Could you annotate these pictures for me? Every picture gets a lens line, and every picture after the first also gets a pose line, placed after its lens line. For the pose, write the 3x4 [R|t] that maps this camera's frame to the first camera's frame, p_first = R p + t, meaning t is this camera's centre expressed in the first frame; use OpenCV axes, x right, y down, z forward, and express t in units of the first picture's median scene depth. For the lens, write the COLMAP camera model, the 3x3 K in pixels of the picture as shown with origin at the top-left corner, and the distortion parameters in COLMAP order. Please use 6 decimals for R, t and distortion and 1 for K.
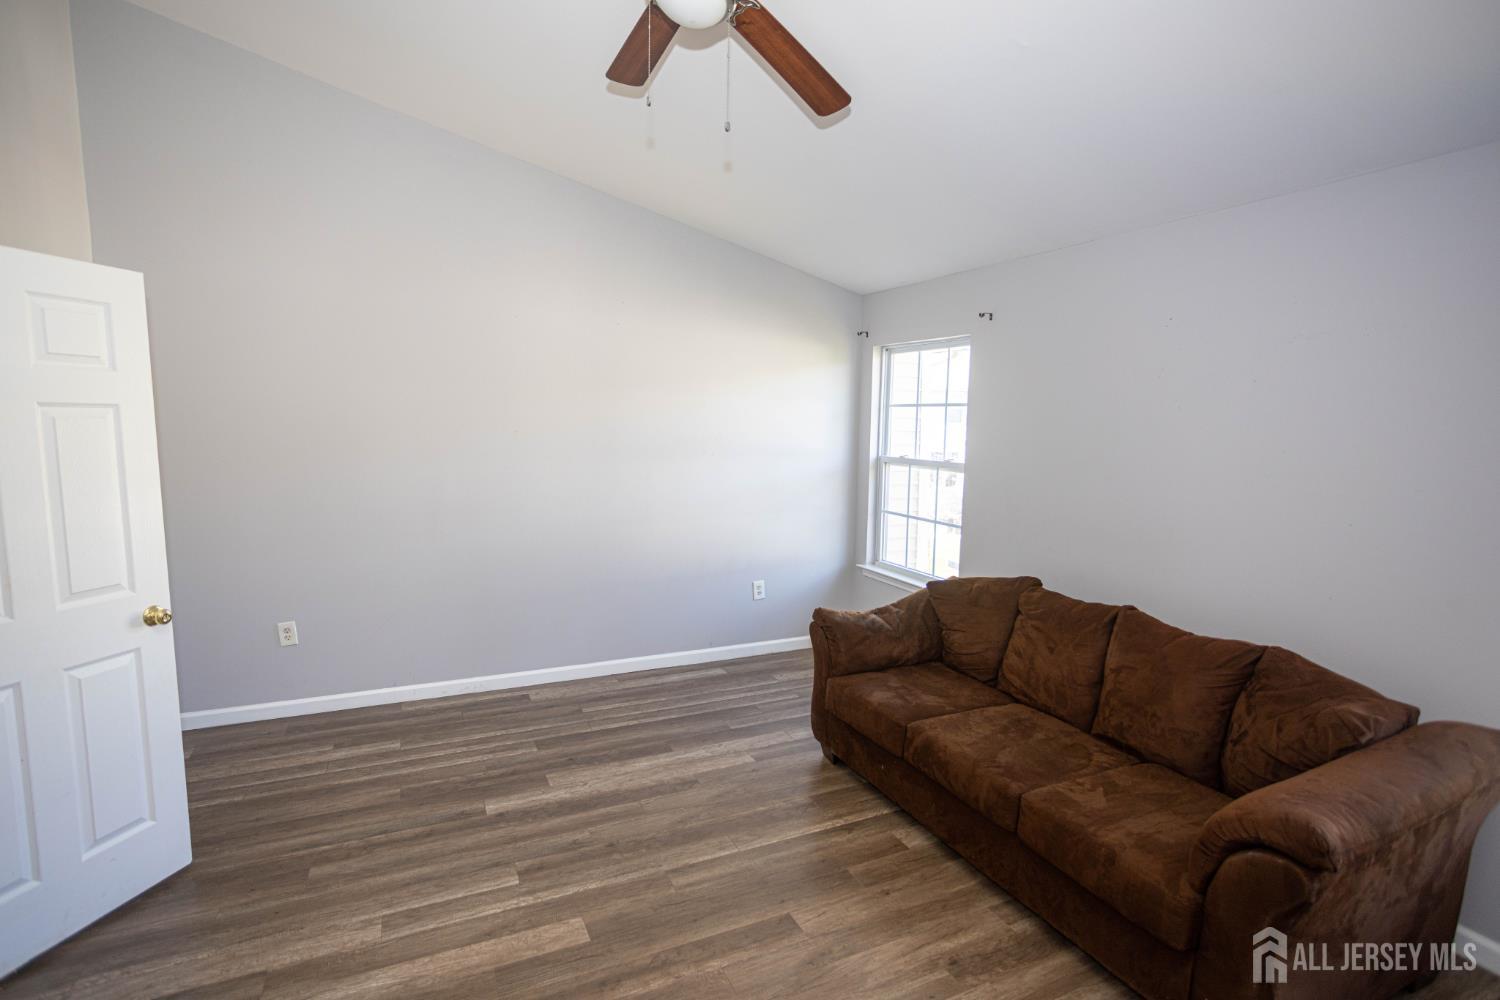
lens RADIAL K [[737.2, 0, 739.3], [0, 737.2, 492.9], [0, 0, 1]] dist [-0.041950, 0.019775]
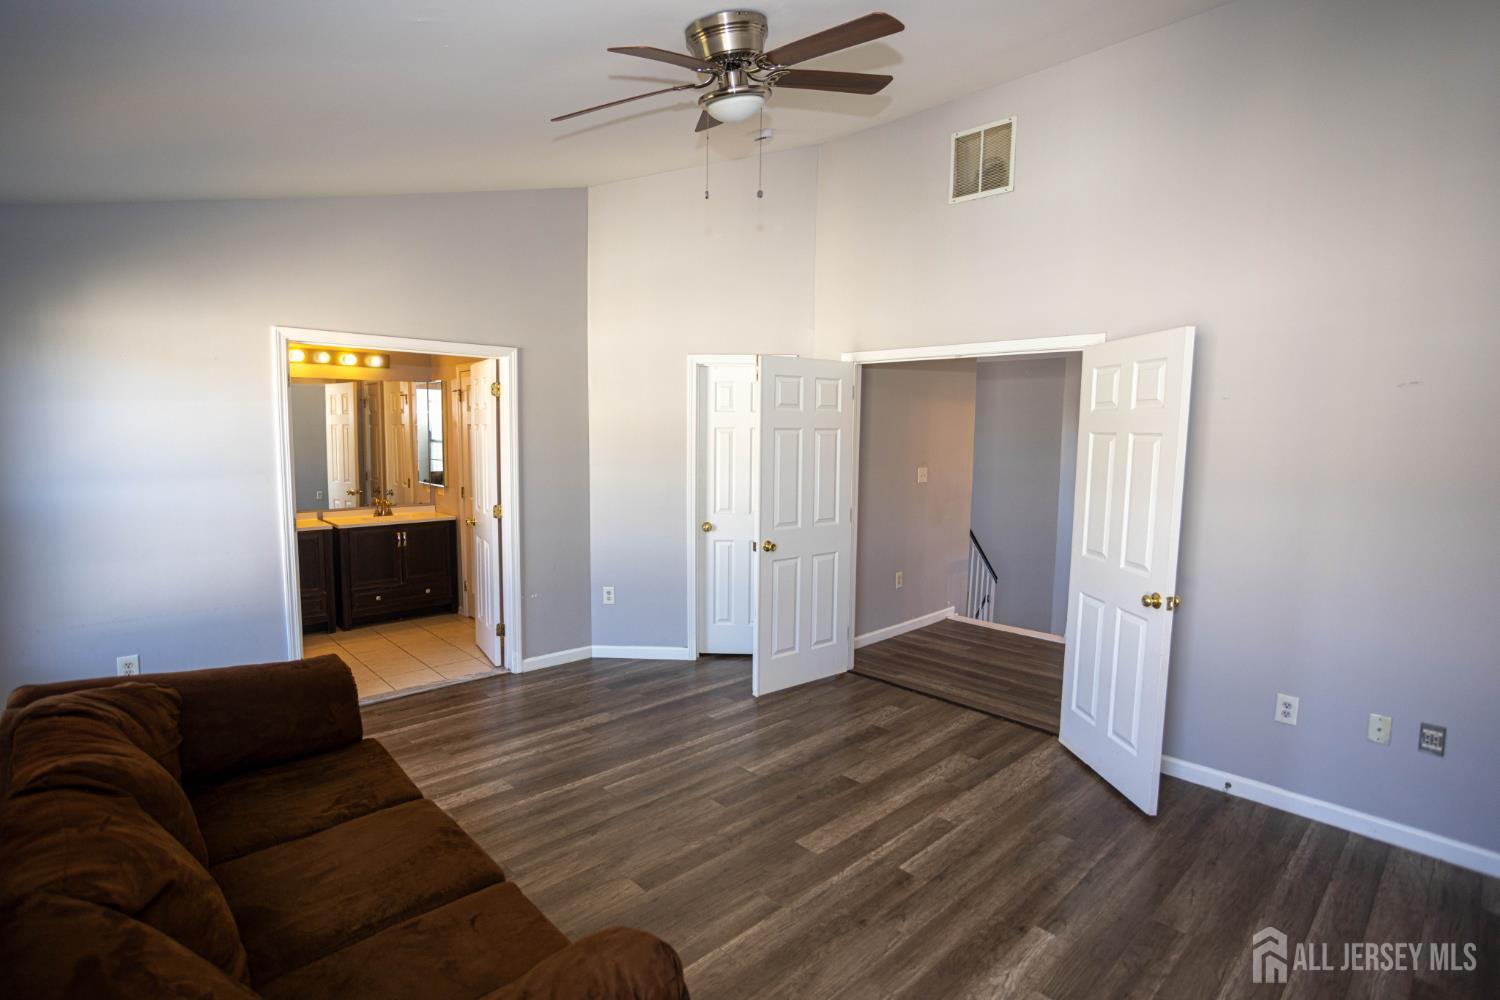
lens RADIAL K [[737.2, 0, 740.0], [0, 737.2, 491.6], [0, 0, 1]] dist [-0.041950, 0.019775]
pose [[-0.947588, -0.000356, -0.319494, 0.218558], [-0.060045, 0.982379, 0.176993, -0.154555], [0.313801, 0.186900, -0.930912, 1.505566]]
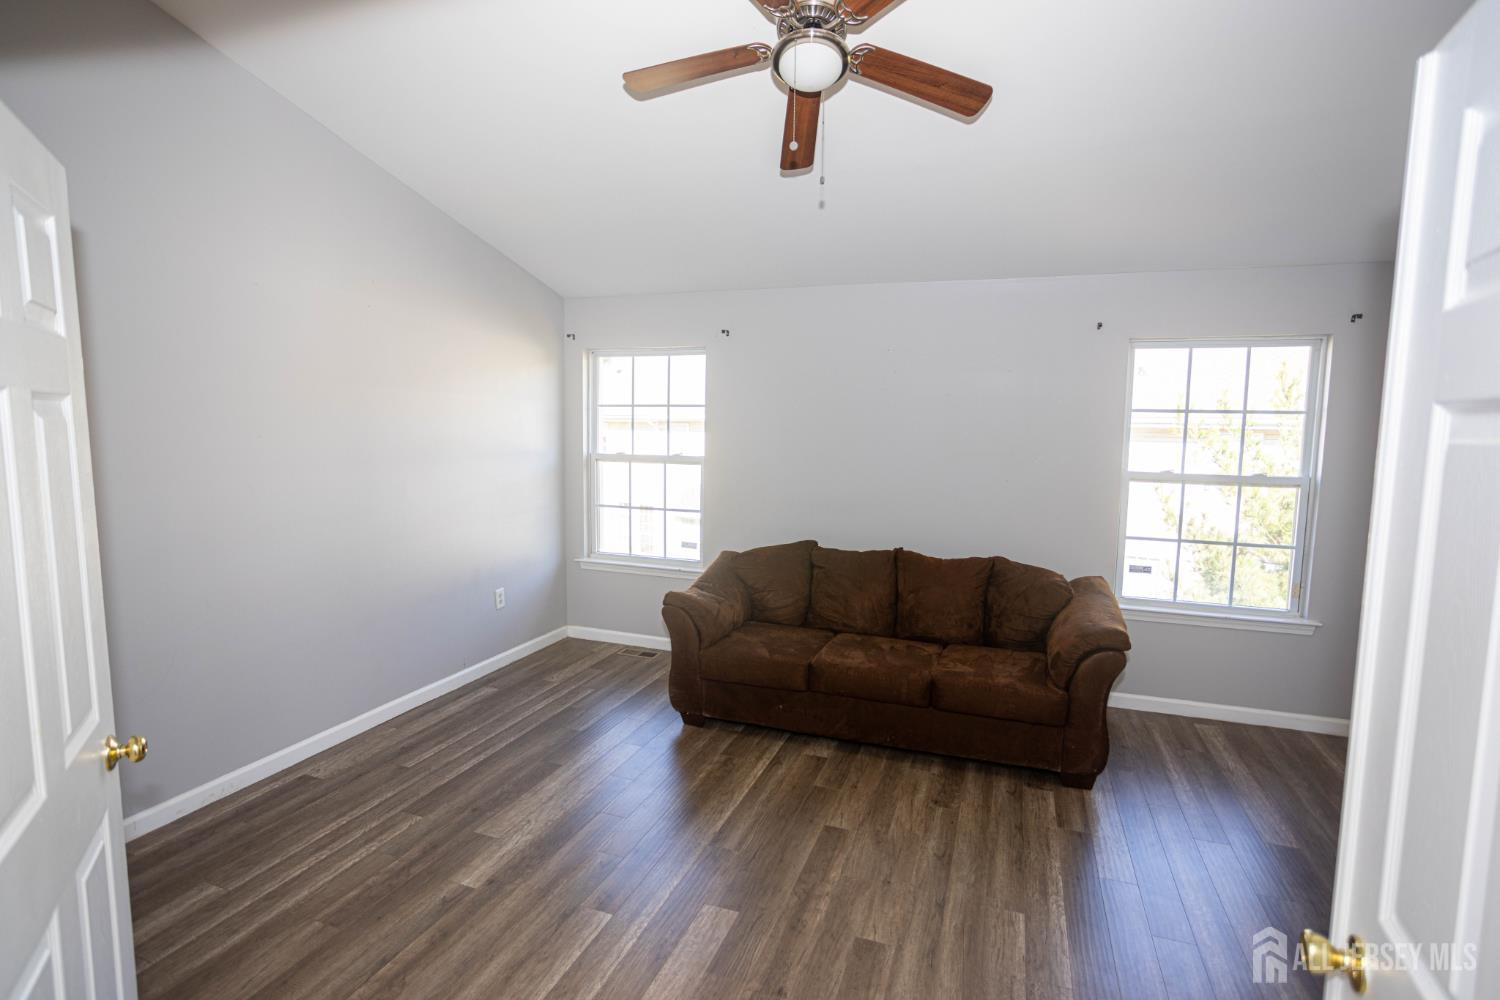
lens RADIAL K [[737.2, 0, 745.7], [0, 737.2, 505.0], [0, 0, 1]] dist [-0.041950, 0.019775]
pose [[0.702407, -0.081365, 0.707109, -0.660920], [0.068095, 0.996570, 0.047031, -0.018503], [-0.708510, 0.015116, 0.705538, 0.172872]]
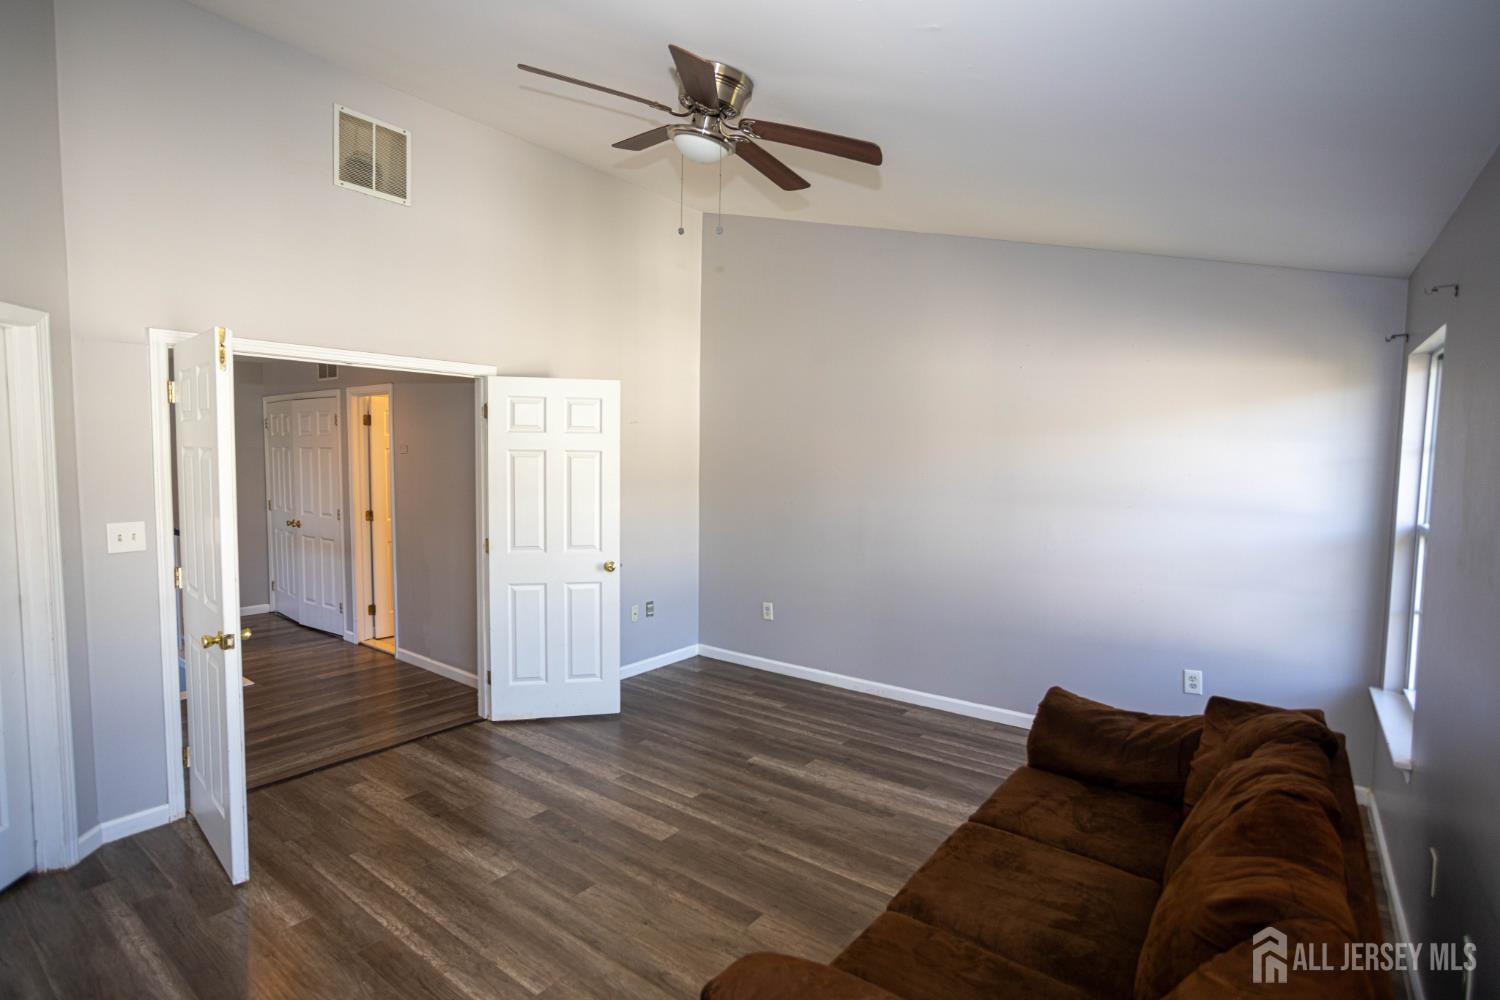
lens RADIAL K [[737.2, 0, 742.6], [0, 737.2, 494.3], [0, 0, 1]] dist [-0.041950, 0.019775]
pose [[0.469361, 0.040429, -0.882080, 0.766523], [-0.097583, 0.995207, -0.006311, -0.025441], [0.877598, 0.089038, 0.471057, 0.317803]]
